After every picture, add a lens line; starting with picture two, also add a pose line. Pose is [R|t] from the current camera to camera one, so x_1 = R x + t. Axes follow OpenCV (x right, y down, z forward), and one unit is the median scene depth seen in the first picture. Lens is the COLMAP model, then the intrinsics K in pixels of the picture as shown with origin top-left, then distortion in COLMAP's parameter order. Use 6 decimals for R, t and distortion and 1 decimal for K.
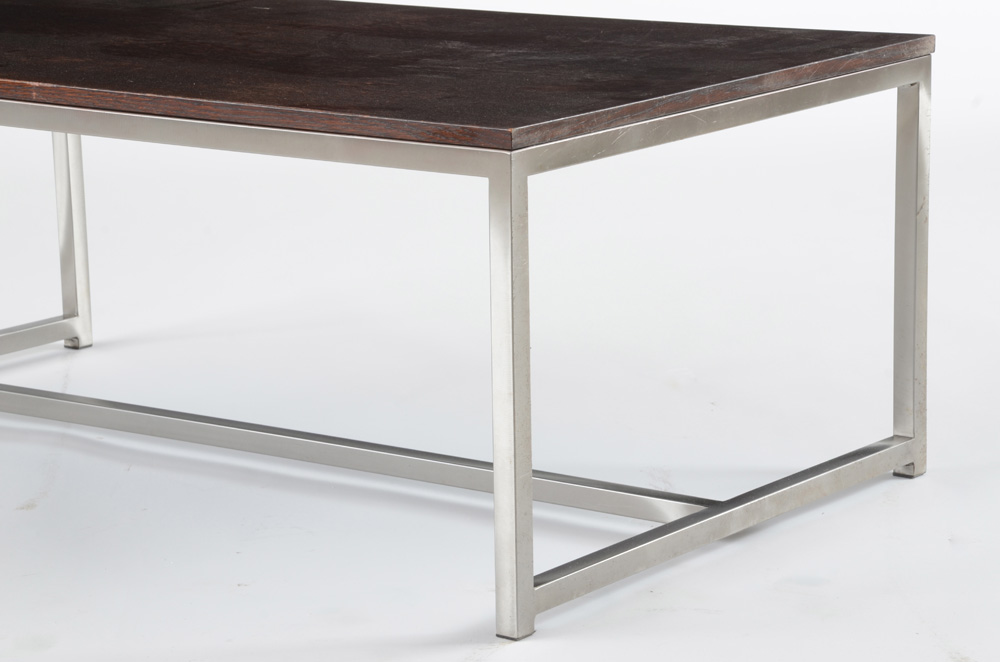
lens RADIAL K [[3429.3, 0, 516.0], [0, 3429.3, 352.1], [0, 0, 1]] dist [0.952141, 0.000000]
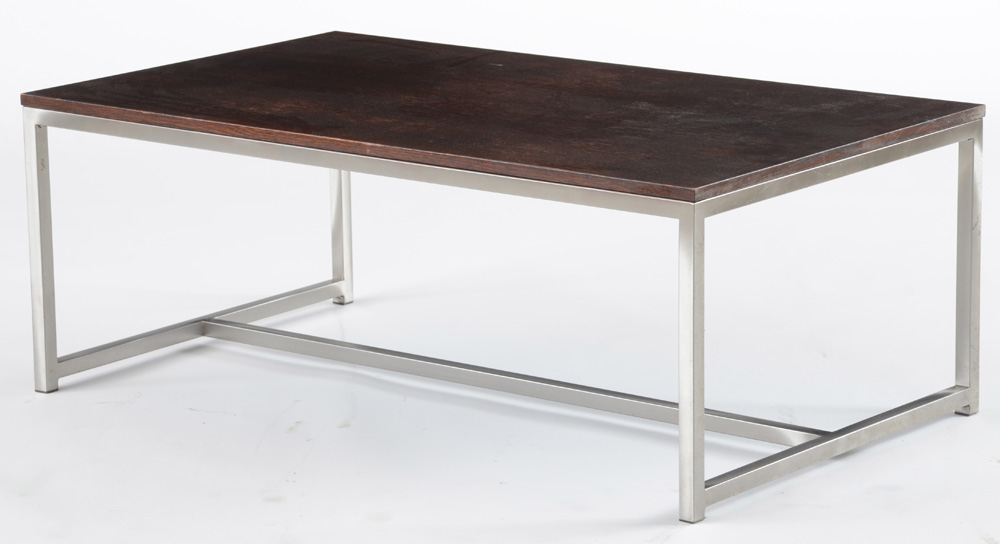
lens RADIAL K [[3614.1, 0, 492.4], [0, 3614.1, 266.7], [0, 0, 1]] dist [0.851704, 0.000000]
pose [[0.999414, 0.011316, -0.032295, -0.033211], [-0.011156, 0.999925, 0.005130, -0.031766], [0.032350, -0.004767, 0.999465, -0.525083]]
